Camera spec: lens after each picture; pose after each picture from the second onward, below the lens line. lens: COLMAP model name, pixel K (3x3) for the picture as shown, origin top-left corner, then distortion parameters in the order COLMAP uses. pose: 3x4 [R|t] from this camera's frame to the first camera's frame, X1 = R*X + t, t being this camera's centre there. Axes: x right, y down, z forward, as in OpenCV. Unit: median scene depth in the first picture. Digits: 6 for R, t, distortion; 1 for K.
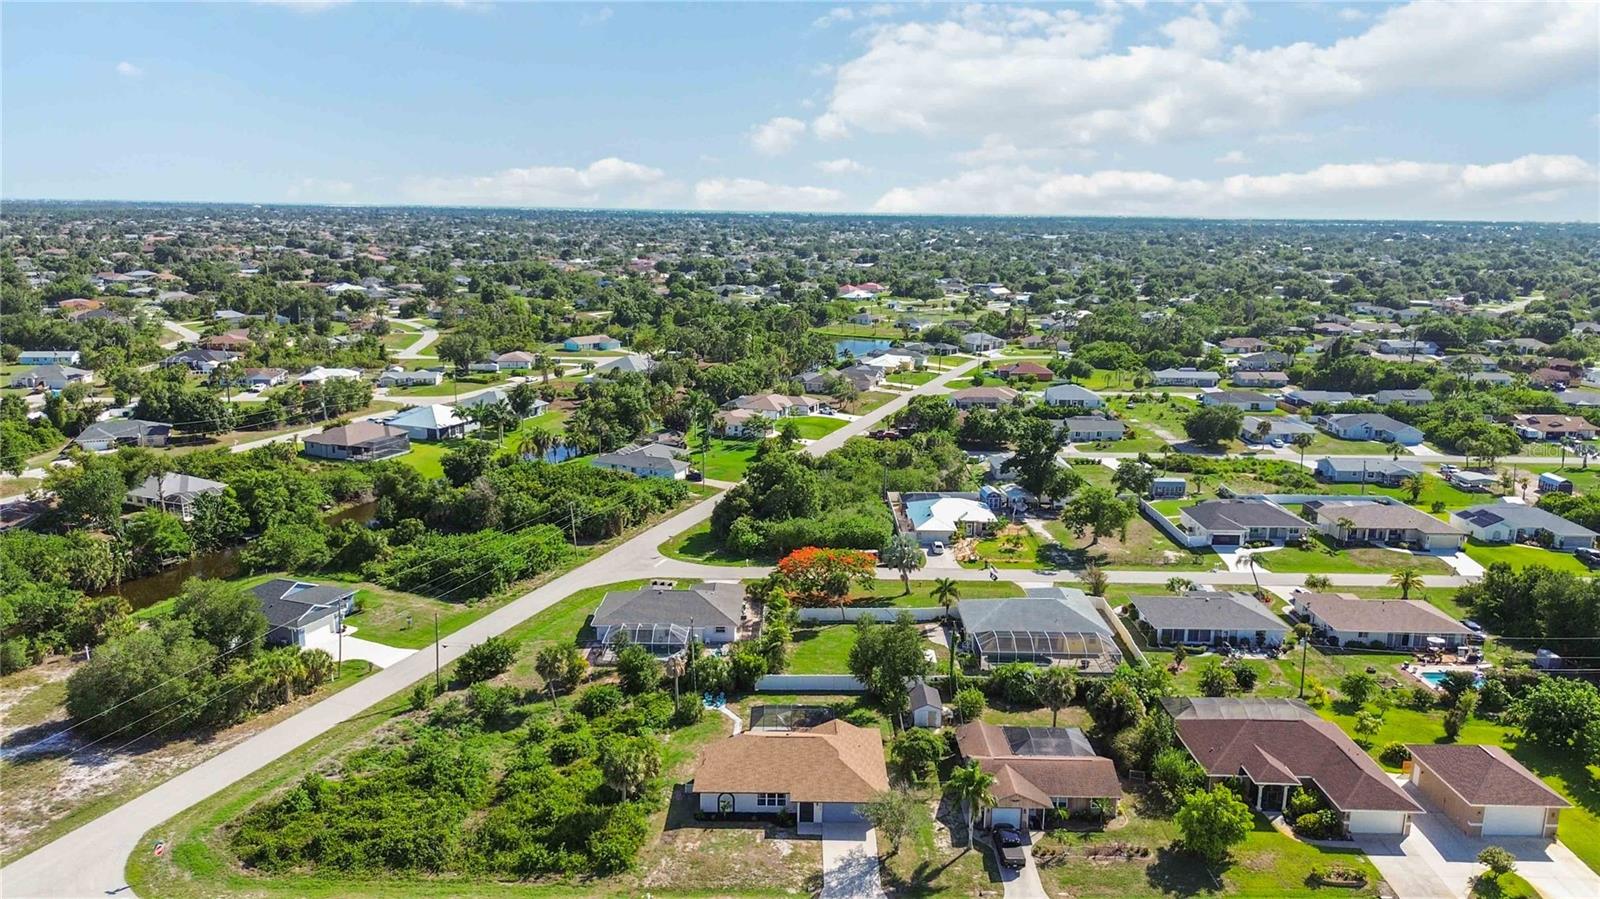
lens RADIAL K [[1126.5, 0, 800.0], [0, 1126.5, 449.5], [0, 0, 1]] dist [0.157261, -0.428066]
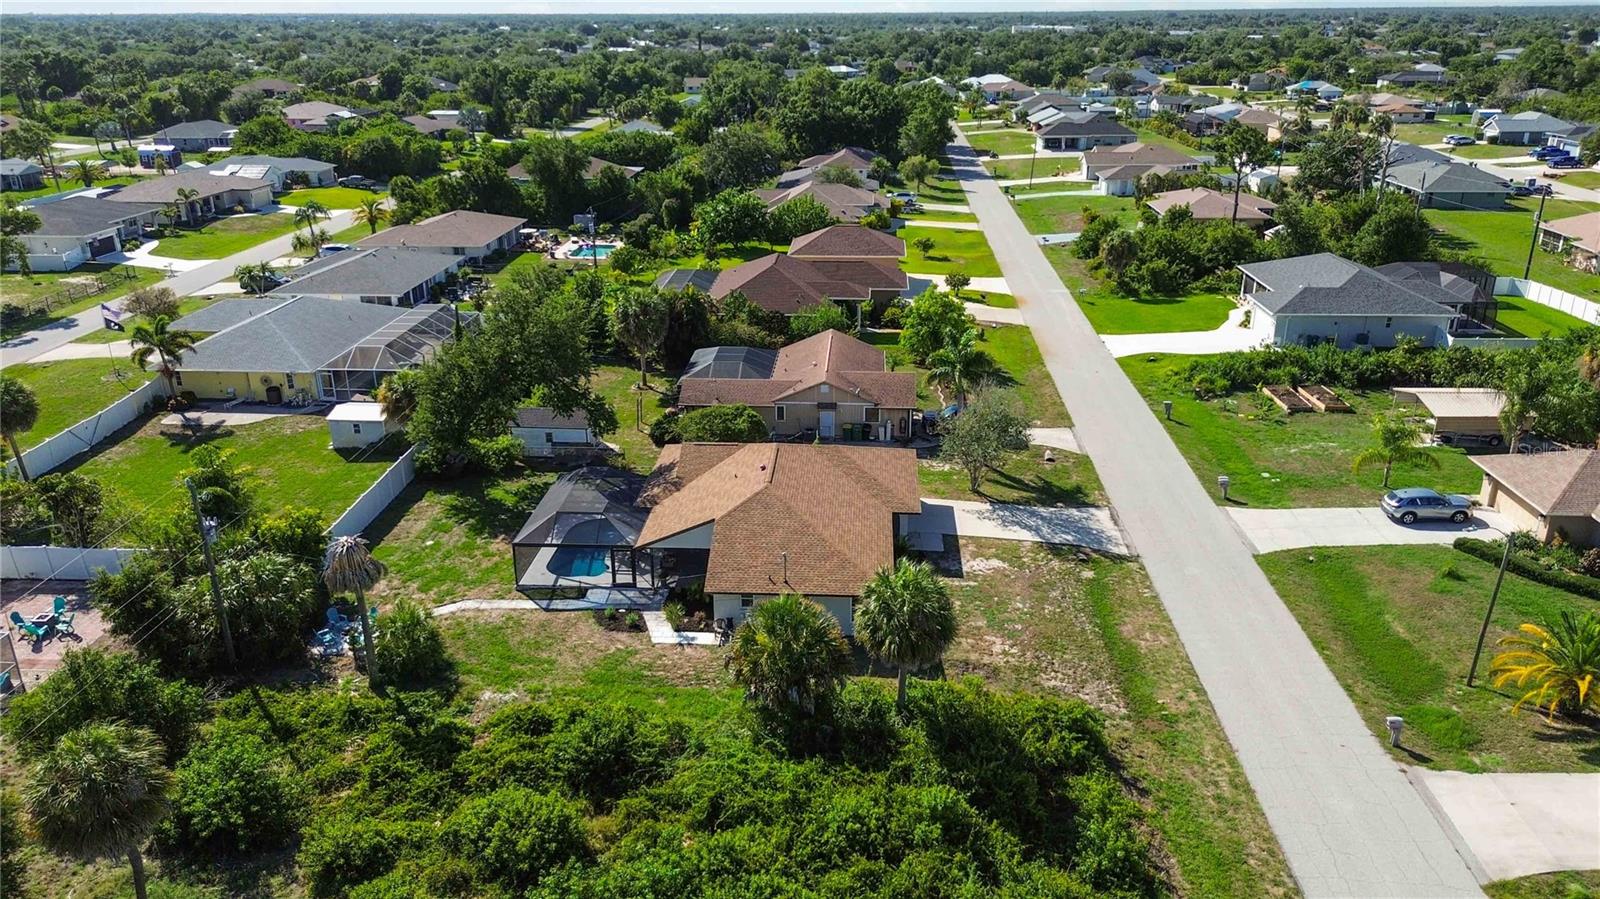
lens RADIAL K [[1129.7, 0, 800.0], [0, 1129.7, 449.5], [0, 0, 1]] dist [0.074401, -0.076509]
pose [[0.065112, -0.369237, 0.927052, -0.462626], [0.211900, 0.912951, 0.348738, 0.064597], [-0.975120, 0.173735, 0.137685, 0.870352]]
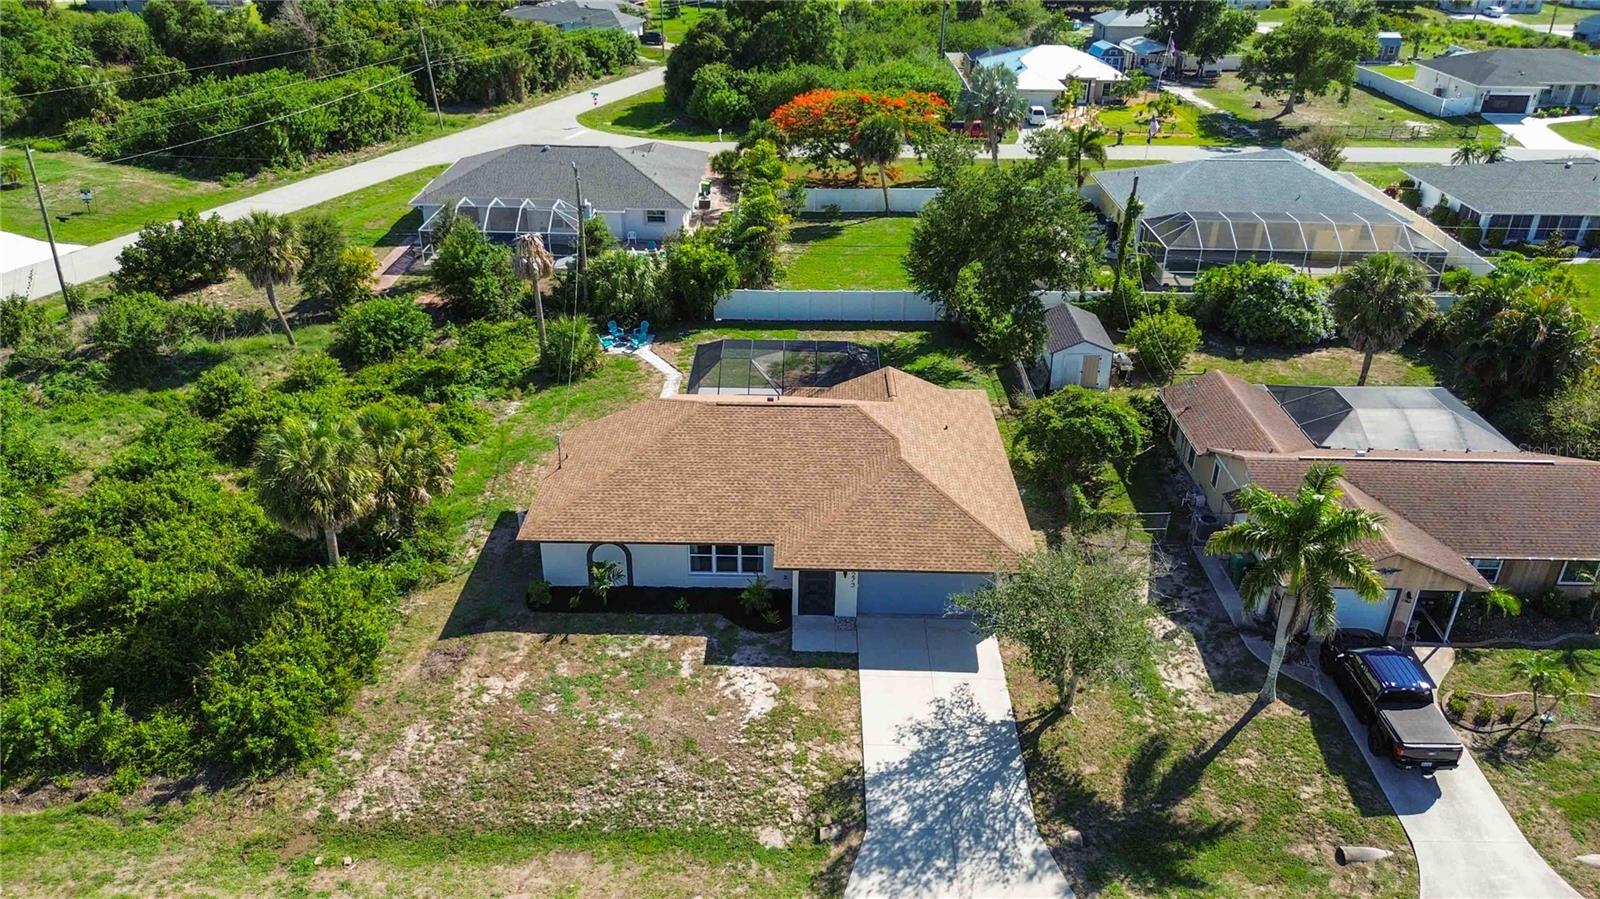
lens RADIAL K [[1136.9, 0, 800.0], [0, 1136.9, 449.5], [0, 0, 1]] dist [0.066587, -0.070316]
pose [[0.999944, 0.005746, -0.008863, 0.002854], [-0.003148, 0.963097, 0.269136, 0.152953], [0.010083, -0.269093, 0.963061, 0.581961]]
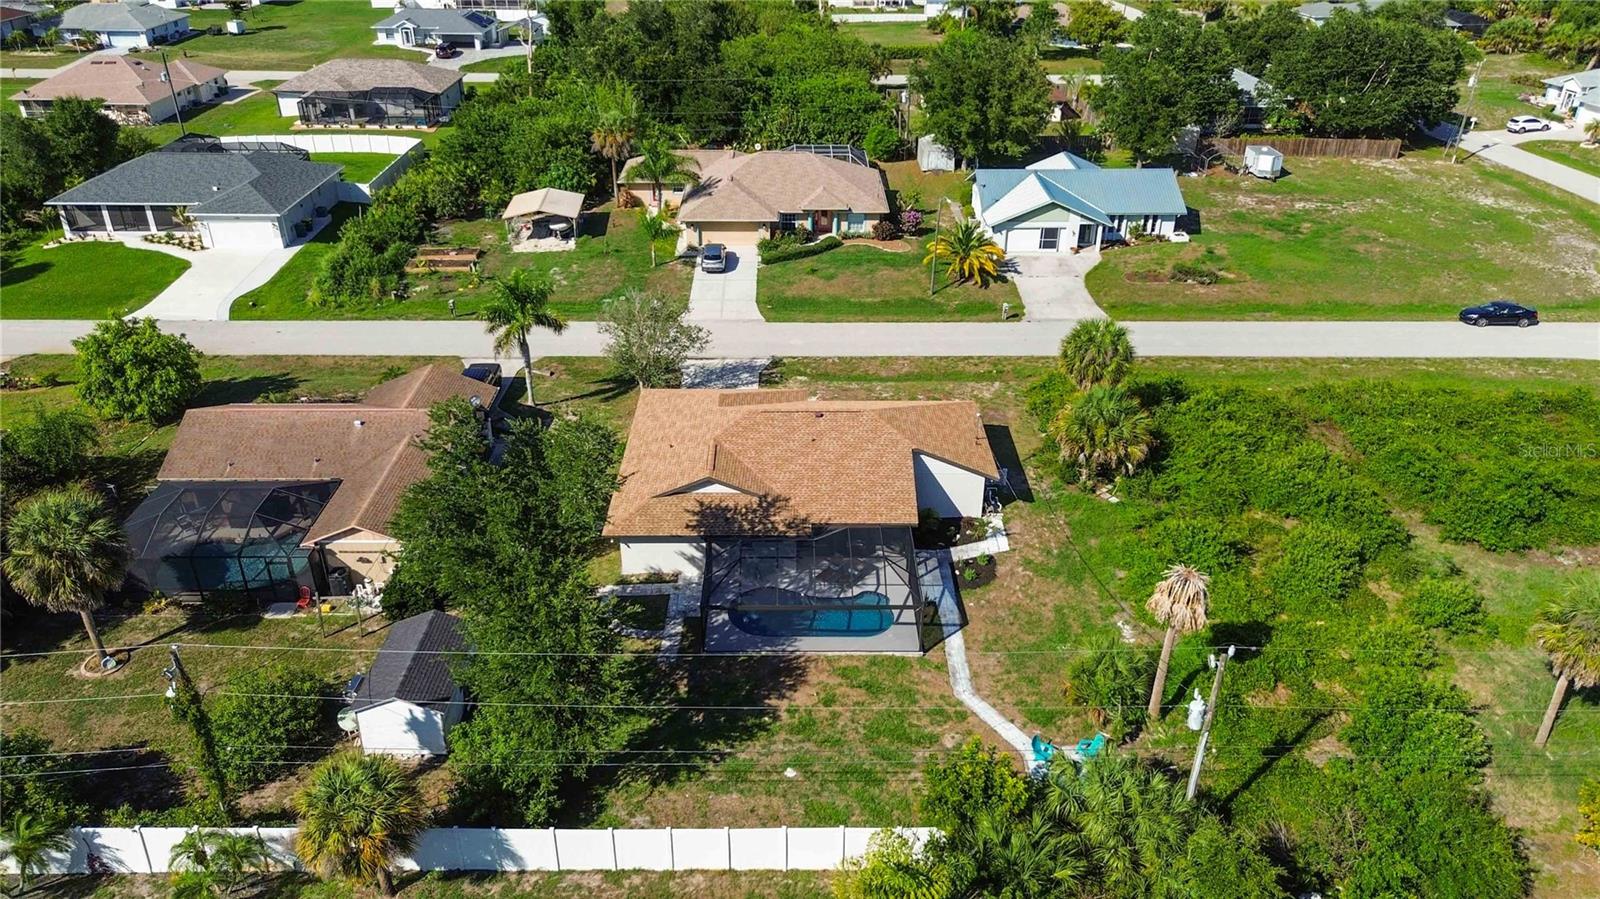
lens RADIAL K [[1140.7, 0, 800.0], [0, 1140.7, 449.5], [0, 0, 1]] dist [0.044879, -0.033355]
pose [[-0.999824, -0.012567, -0.013963, 0.003074], [-0.018611, 0.763558, 0.645471, -0.051875], [0.002550, 0.645617, -0.763657, 1.323104]]
